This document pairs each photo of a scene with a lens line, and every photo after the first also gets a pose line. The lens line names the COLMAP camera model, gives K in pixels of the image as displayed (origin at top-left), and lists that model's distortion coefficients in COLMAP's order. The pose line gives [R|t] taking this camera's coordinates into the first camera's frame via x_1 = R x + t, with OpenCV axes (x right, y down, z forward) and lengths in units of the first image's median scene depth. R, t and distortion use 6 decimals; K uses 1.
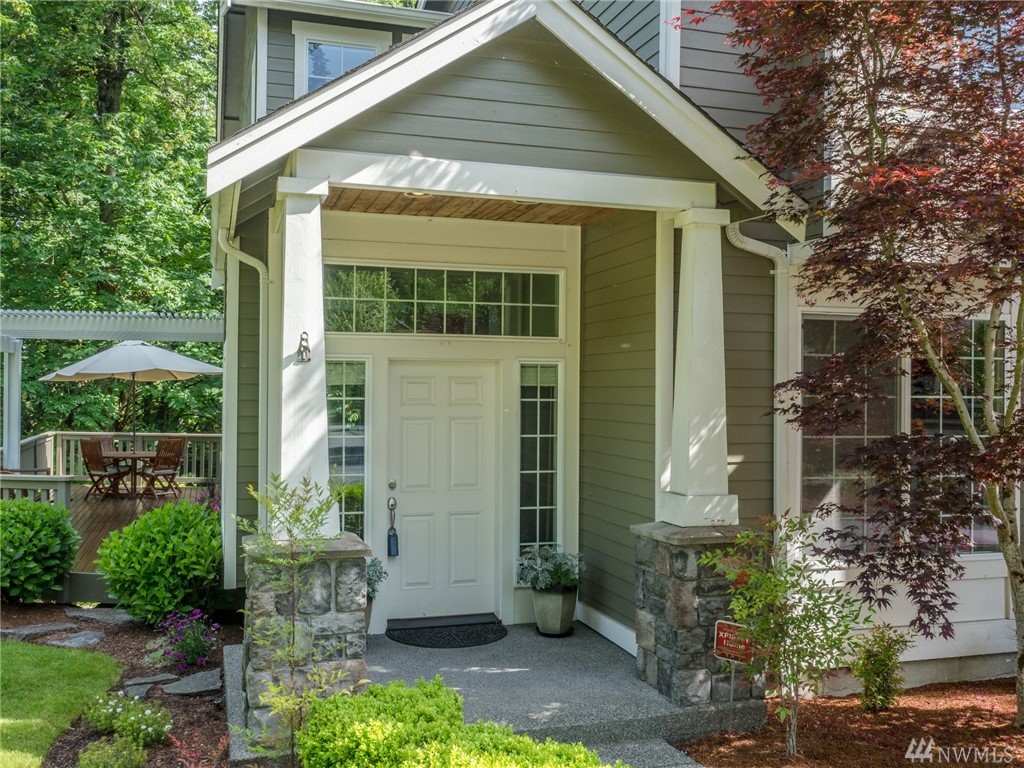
lens RADIAL K [[1004.7, 0, 514.1], [0, 1004.7, 384.8], [0, 0, 1]] dist [-0.012119, 0.000000]
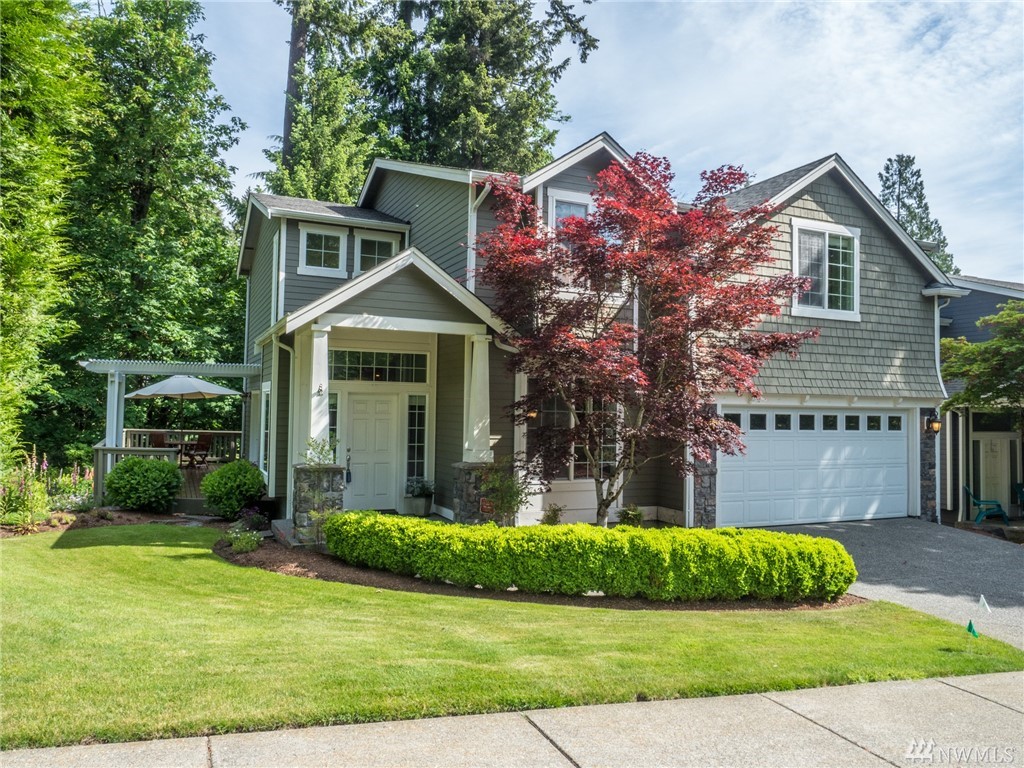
lens RADIAL K [[785.2, 0, 511.4], [0, 785.2, 378.0], [0, 0, 1]] dist [0.003344, -0.001467]
pose [[0.993448, 0.014655, 0.113343, 0.034054], [-0.011190, 0.999452, -0.031146, -0.007072], [-0.113737, 0.029674, 0.993068, -0.729912]]
